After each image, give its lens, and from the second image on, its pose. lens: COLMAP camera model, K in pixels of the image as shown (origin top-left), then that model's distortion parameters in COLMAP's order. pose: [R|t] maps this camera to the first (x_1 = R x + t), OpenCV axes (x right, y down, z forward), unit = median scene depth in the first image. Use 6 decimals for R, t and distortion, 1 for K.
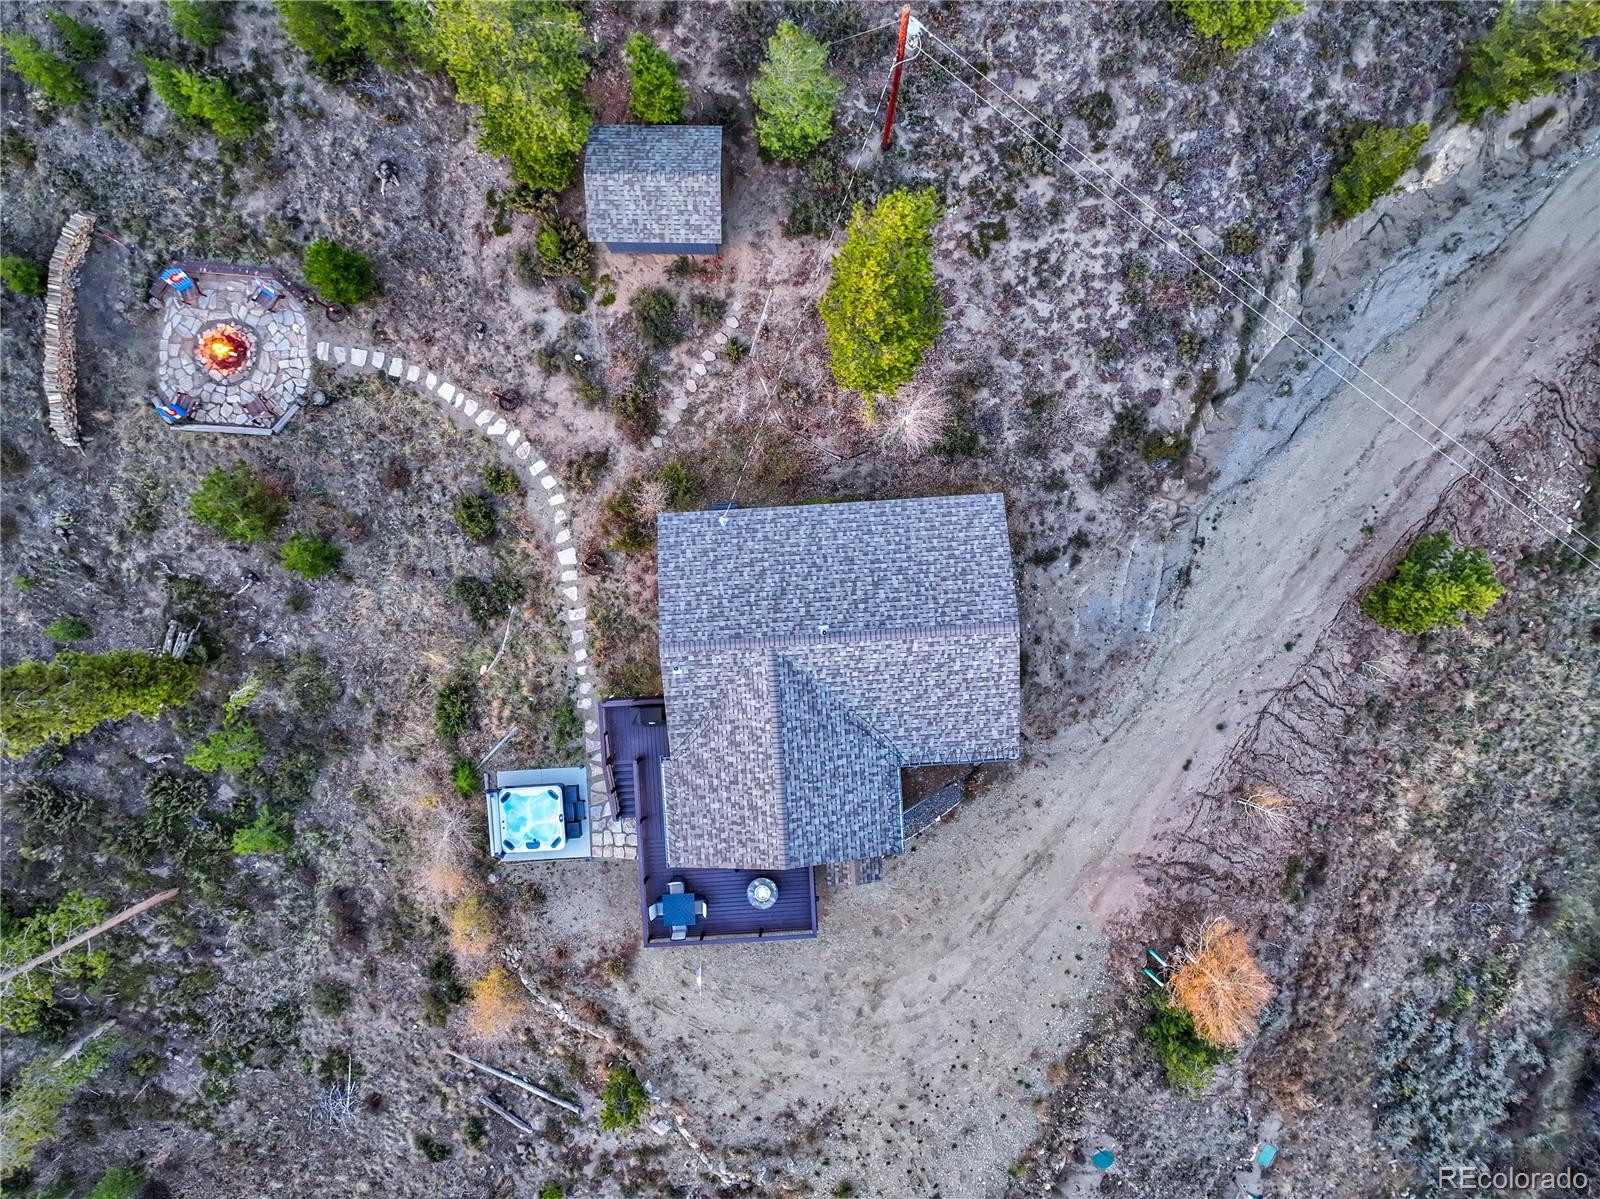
lens RADIAL K [[1131.6, 0, 803.6], [0, 1131.6, 594.3], [0, 0, 1]] dist [-0.003852, 0.021292]
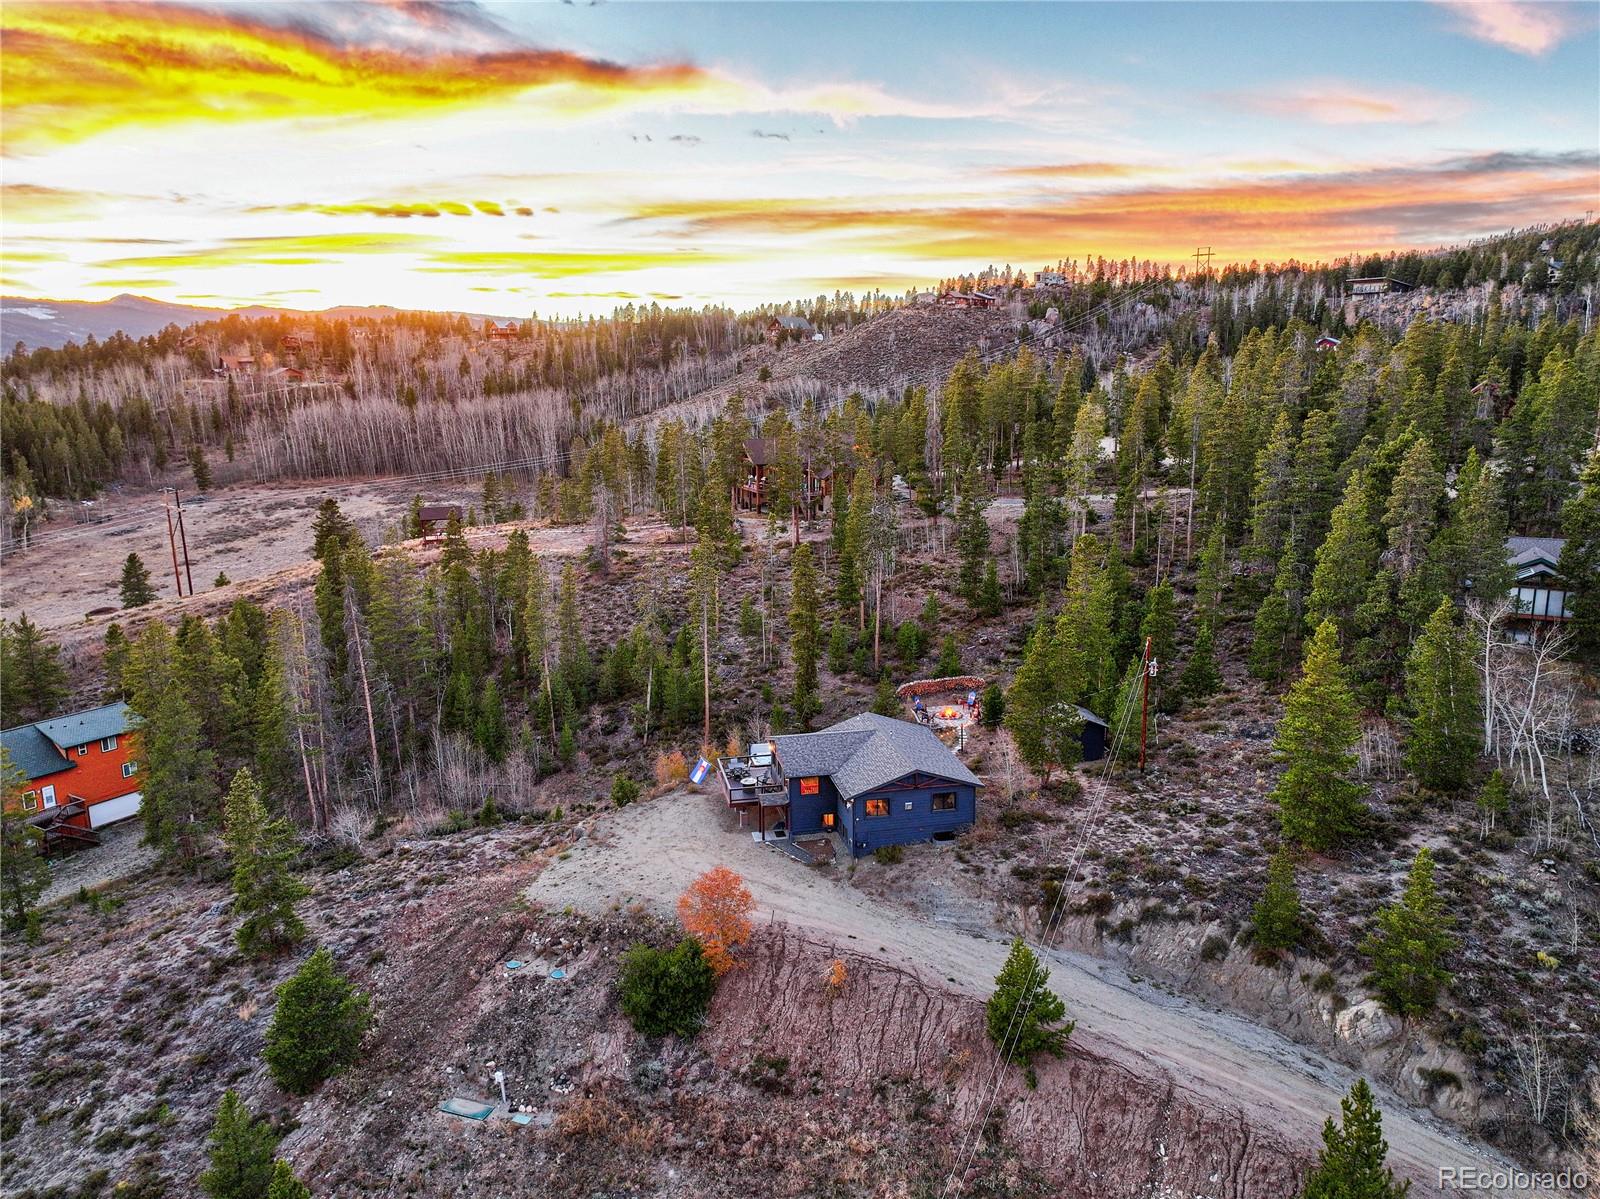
lens RADIAL K [[1131.6, 0, 803.6], [0, 1131.6, 594.3], [0, 0, 1]] dist [-0.003852, 0.021292]
pose [[0.149073, 0.208881, -0.966512, 1.646510], [-0.988826, 0.031631, -0.145679, 0.411827], [0.000142, 0.977429, 0.211262, 0.271070]]
